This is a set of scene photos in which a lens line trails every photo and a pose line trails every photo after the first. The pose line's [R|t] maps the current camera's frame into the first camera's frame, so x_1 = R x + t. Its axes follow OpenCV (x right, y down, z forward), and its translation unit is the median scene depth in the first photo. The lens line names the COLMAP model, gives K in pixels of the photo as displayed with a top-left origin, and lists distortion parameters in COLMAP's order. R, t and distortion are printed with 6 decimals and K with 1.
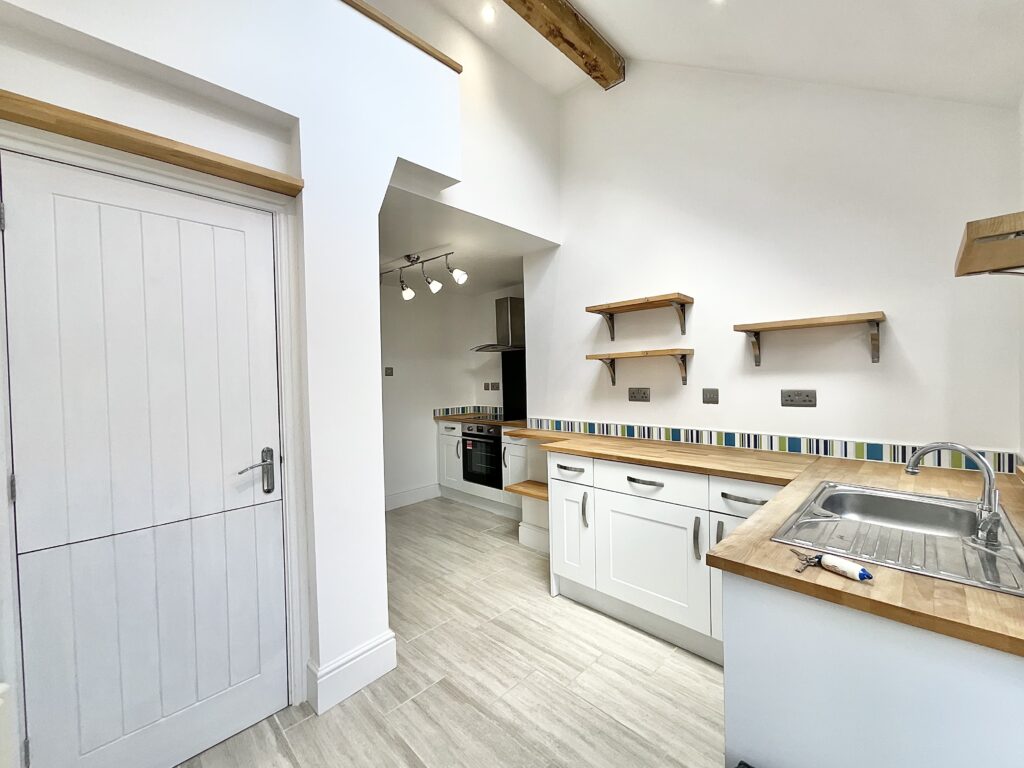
lens RADIAL K [[416.1, 0, 511.0], [0, 416.1, 385.3], [0, 0, 1]] dist [-0.003084, -0.000149]
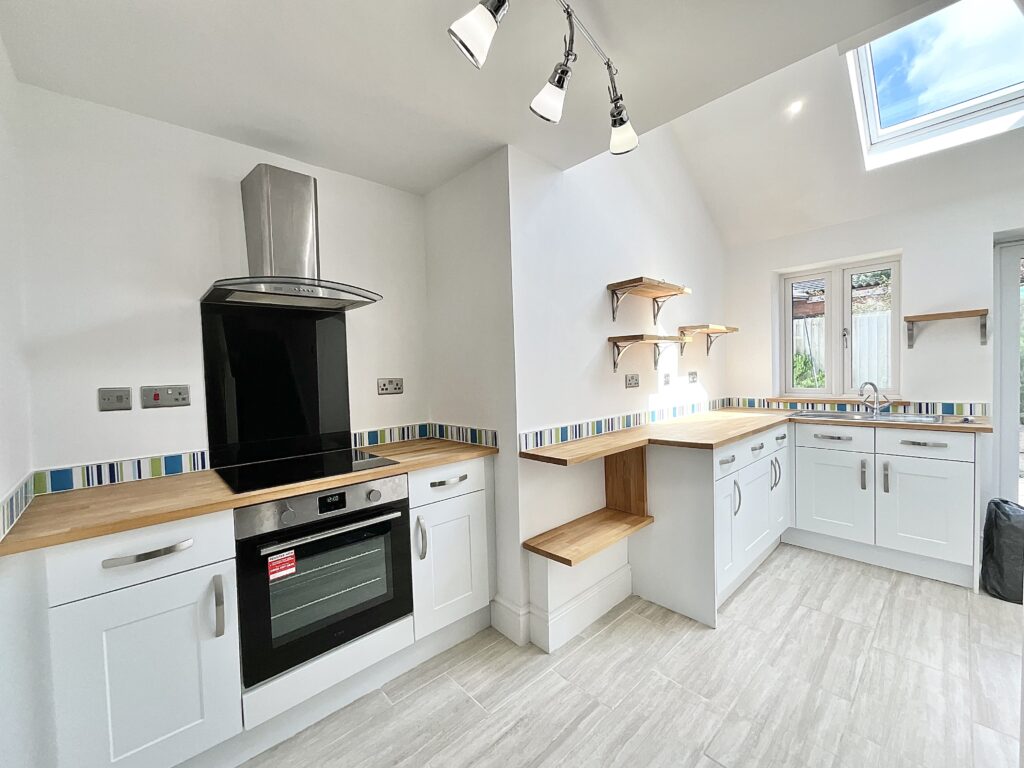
lens RADIAL K [[416.1, 0, 511.0], [0, 416.1, 385.3], [0, 0, 1]] dist [-0.003084, -0.000149]
pose [[0.040225, -0.013467, 0.999100, -0.600687], [0.050347, 0.998666, 0.011434, 0.006028], [-0.997921, 0.049841, 0.040850, 1.126303]]
